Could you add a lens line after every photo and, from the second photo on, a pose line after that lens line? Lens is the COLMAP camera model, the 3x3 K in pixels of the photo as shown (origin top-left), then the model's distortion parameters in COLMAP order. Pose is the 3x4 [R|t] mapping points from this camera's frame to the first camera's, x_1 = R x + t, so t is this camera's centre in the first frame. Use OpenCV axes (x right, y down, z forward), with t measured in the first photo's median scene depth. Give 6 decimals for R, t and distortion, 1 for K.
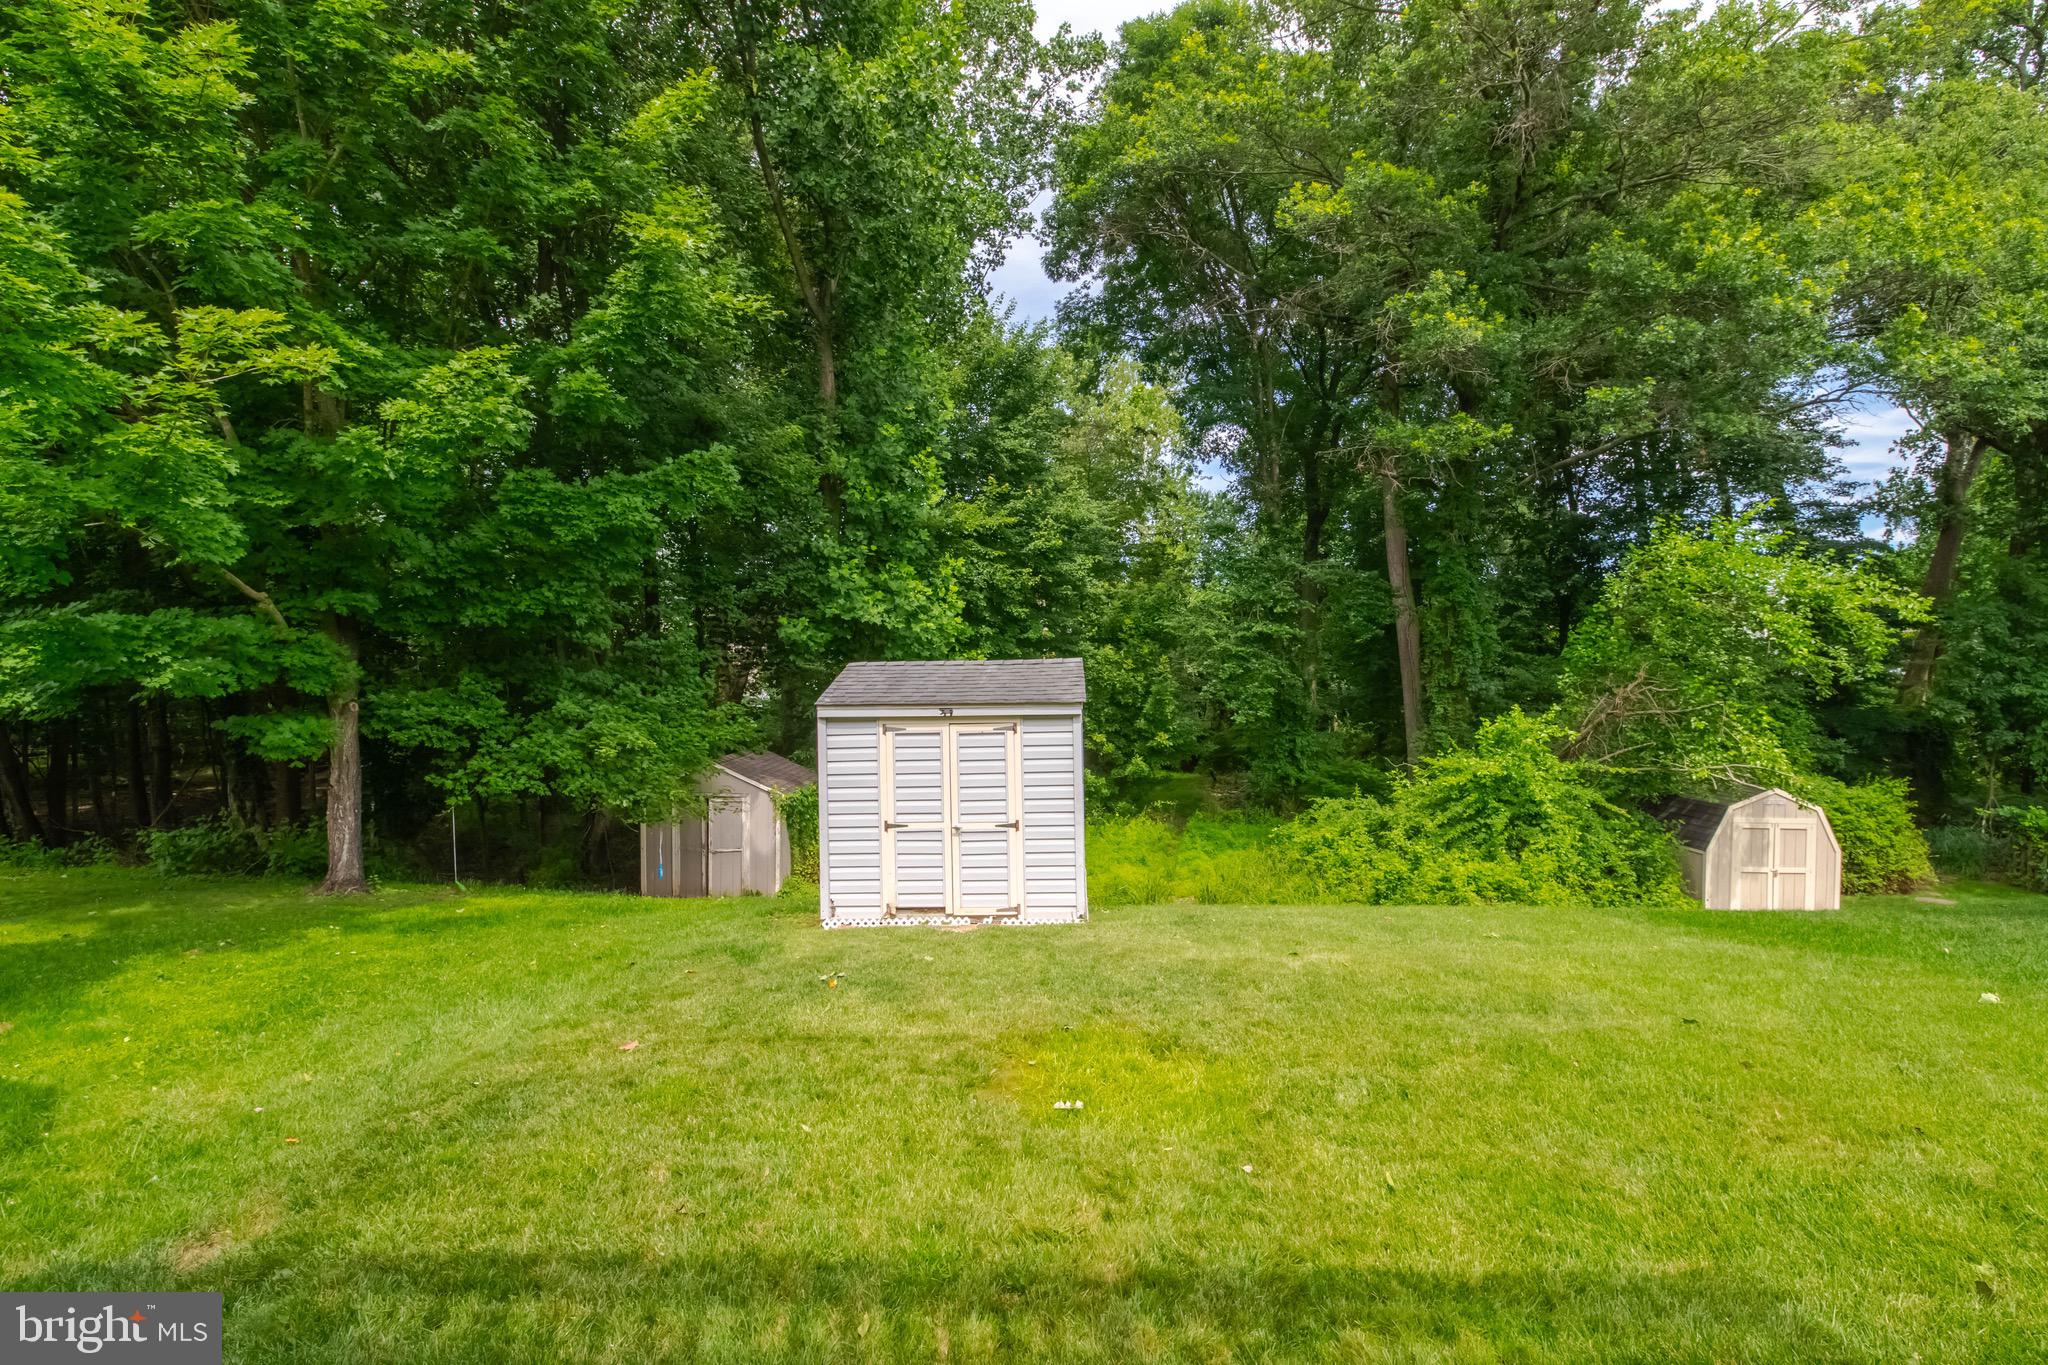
lens RADIAL K [[903.7, 0, 1032.7], [0, 903.7, 685.7], [0, 0, 1]] dist [0.001179, -0.010941]
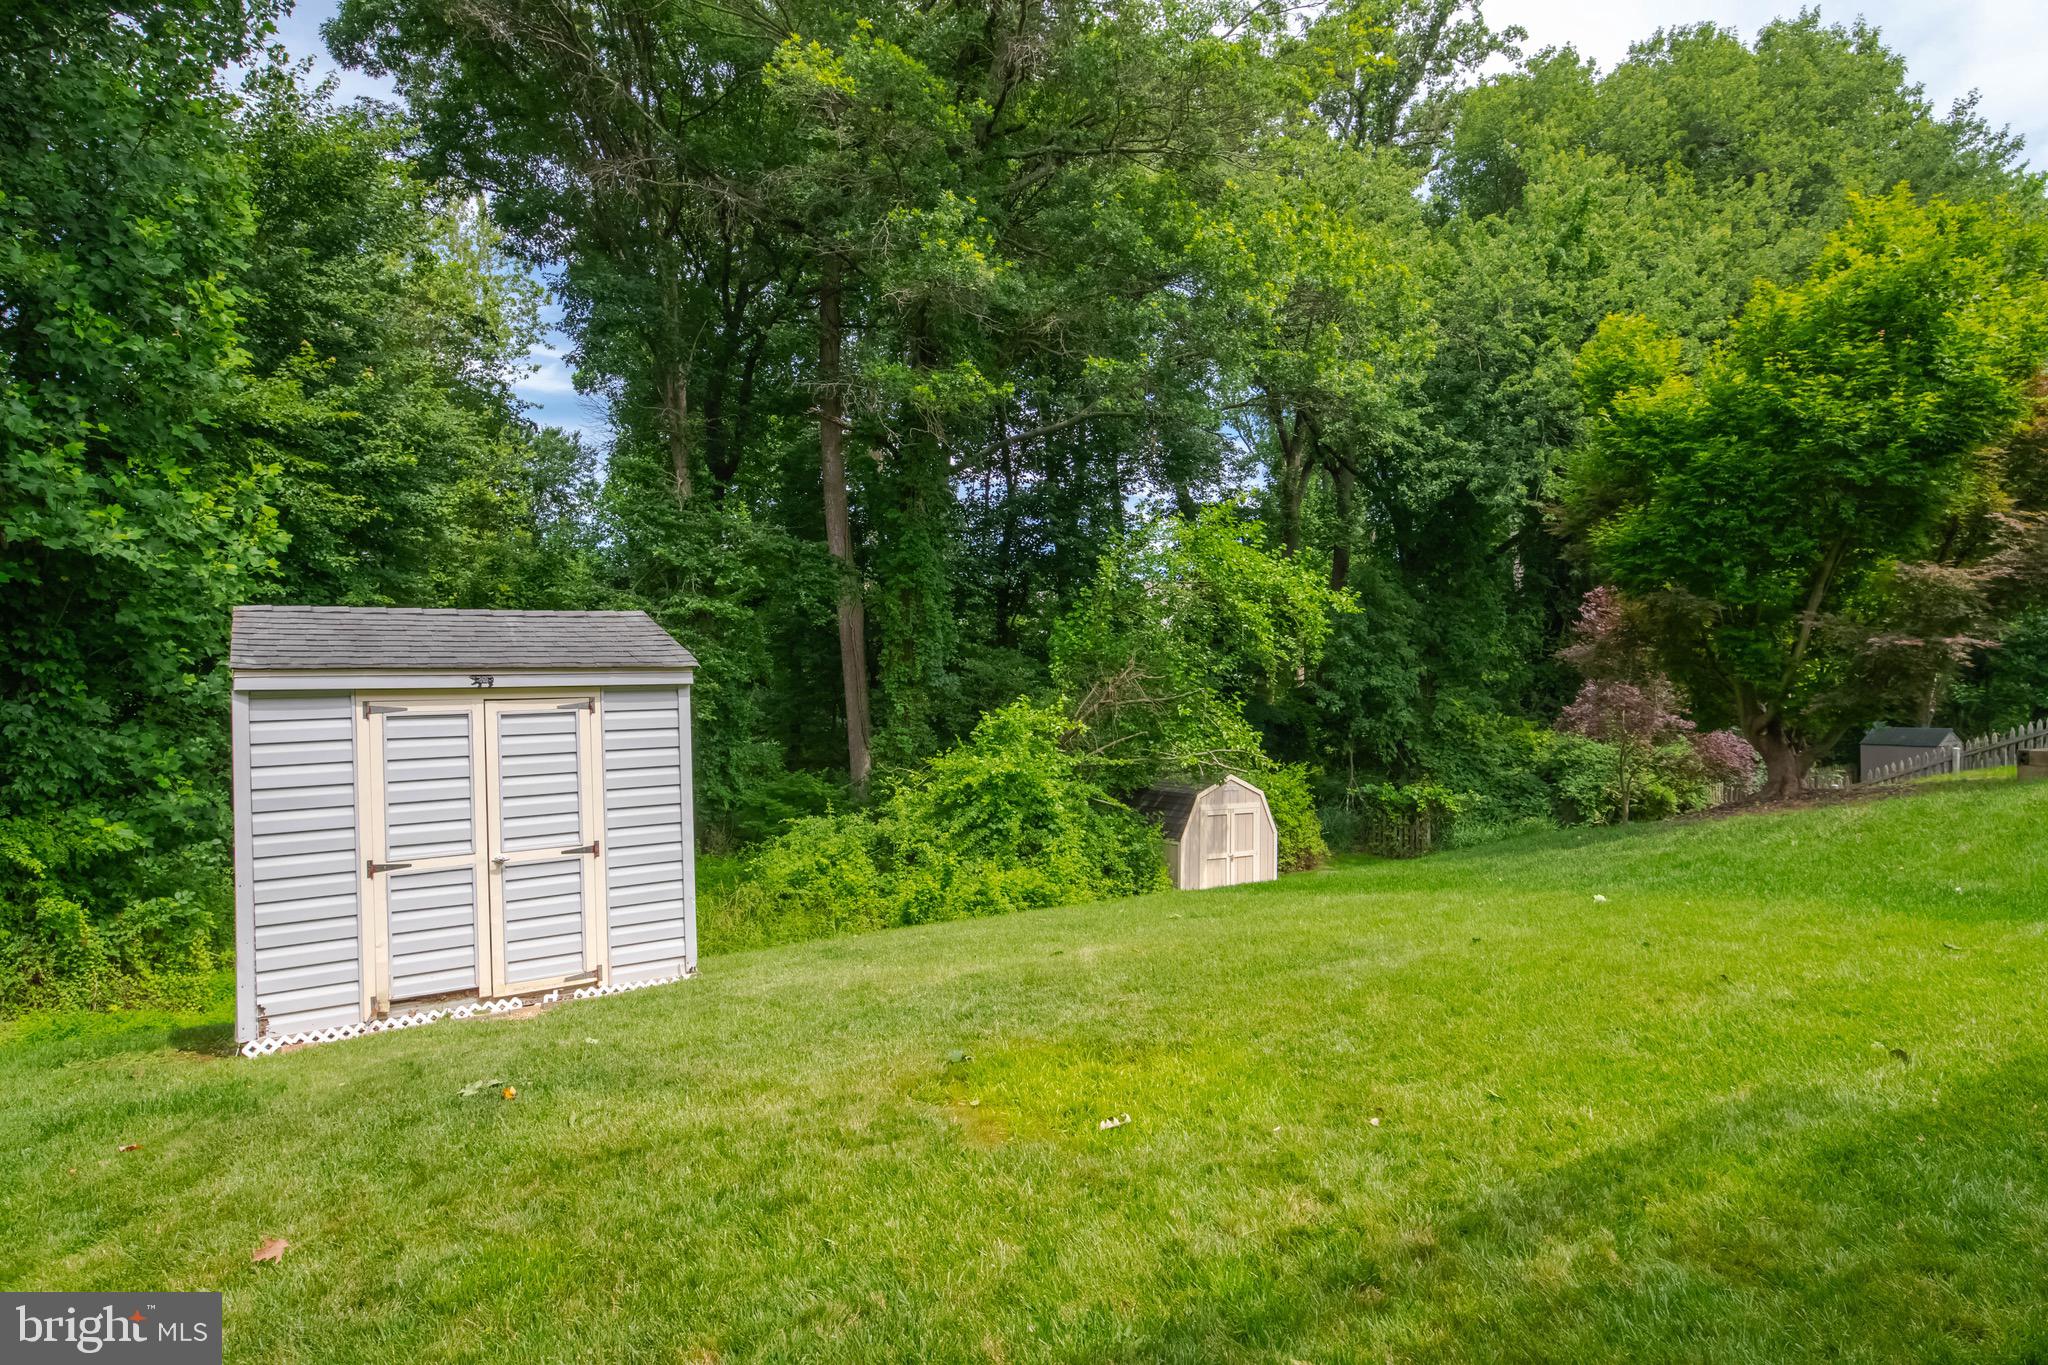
lens RADIAL K [[1169.9, 0, 1035.5], [0, 1169.9, 681.1], [0, 0, 1]] dist [0.014646, 0.000043]
pose [[0.809750, 0.000604, 0.586774, -0.148402], [0.008101, 0.999893, -0.012209, 0.023714], [-0.586719, 0.014640, 0.809658, 0.053229]]
